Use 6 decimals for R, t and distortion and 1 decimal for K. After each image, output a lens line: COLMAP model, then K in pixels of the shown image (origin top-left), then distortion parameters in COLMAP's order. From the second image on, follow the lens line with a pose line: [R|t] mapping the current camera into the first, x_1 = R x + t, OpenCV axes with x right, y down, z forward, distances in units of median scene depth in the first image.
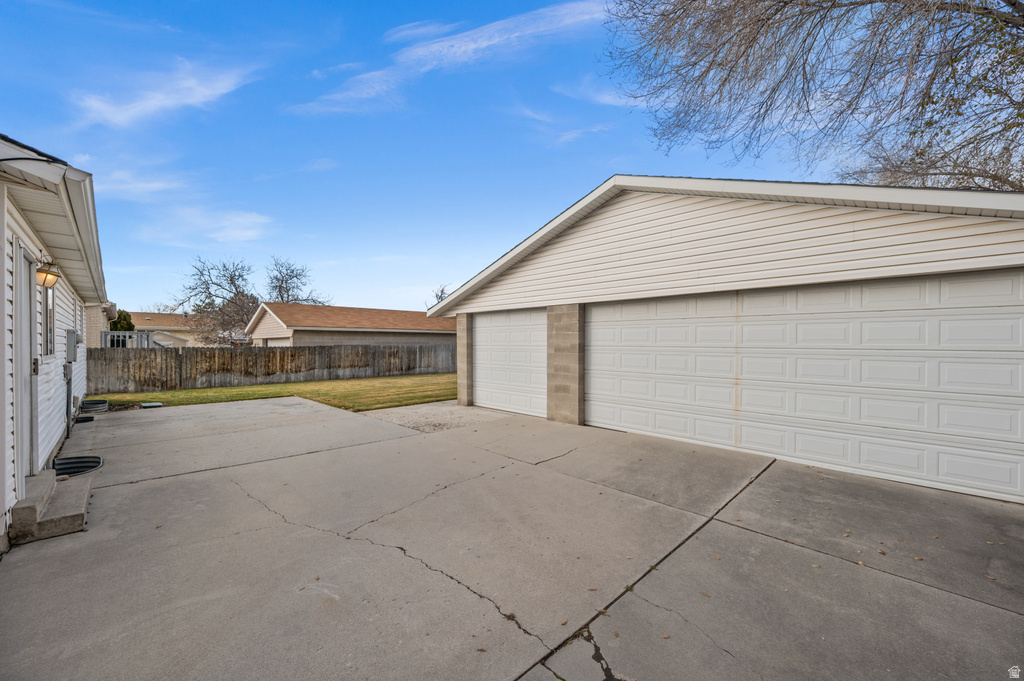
lens RADIAL K [[408.2, 0, 522.7], [0, 408.2, 346.3], [0, 0, 1]] dist [-0.000521, -0.000089]
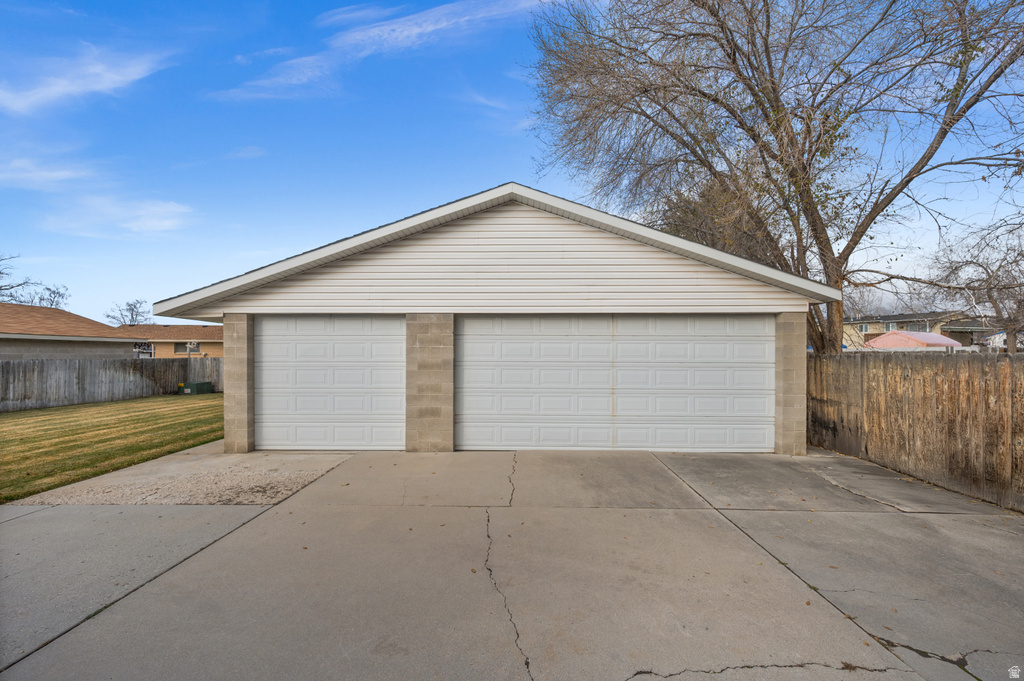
lens RADIAL K [[408.2, 0, 522.7], [0, 408.2, 346.3], [0, 0, 1]] dist [-0.000521, -0.000089]
pose [[0.710446, 0.015702, 0.703576, -0.374256], [0.005530, 0.999596, -0.027892, -0.008299], [-0.703730, 0.023707, 0.710072, 0.266938]]
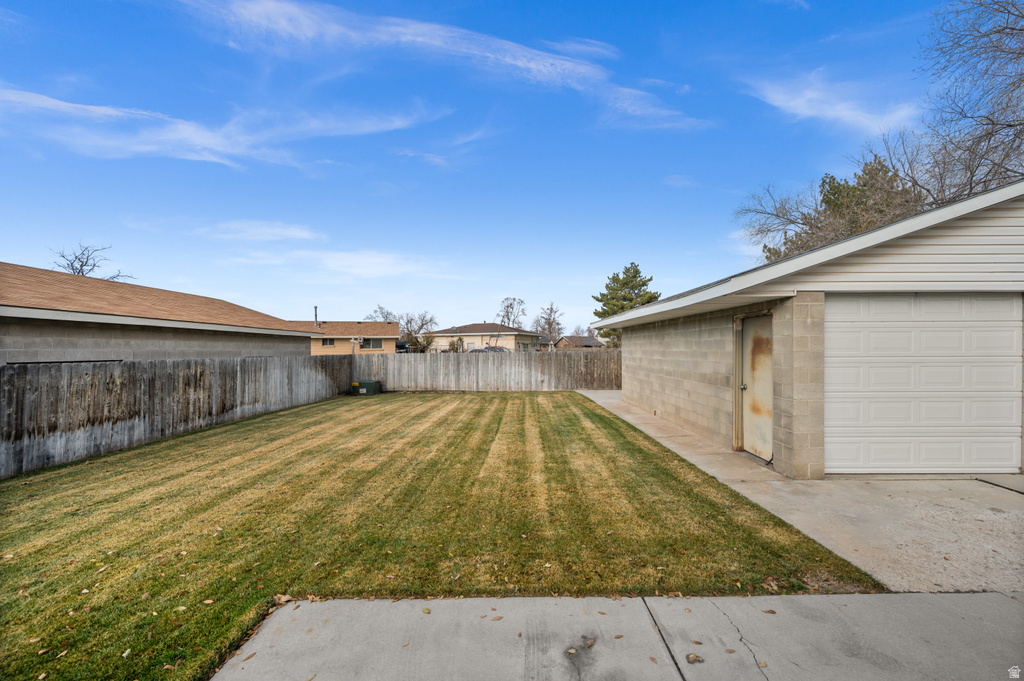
lens RADIAL K [[398.7, 0, 512.0], [0, 398.7, 340.5], [0, 0, 1]] dist [0.001326, 0.000163]
pose [[0.704397, 0.016288, 0.709619, -0.965184], [0.011033, 0.999365, -0.033890, -0.012050], [-0.709720, 0.031701, 0.703770, 1.182319]]
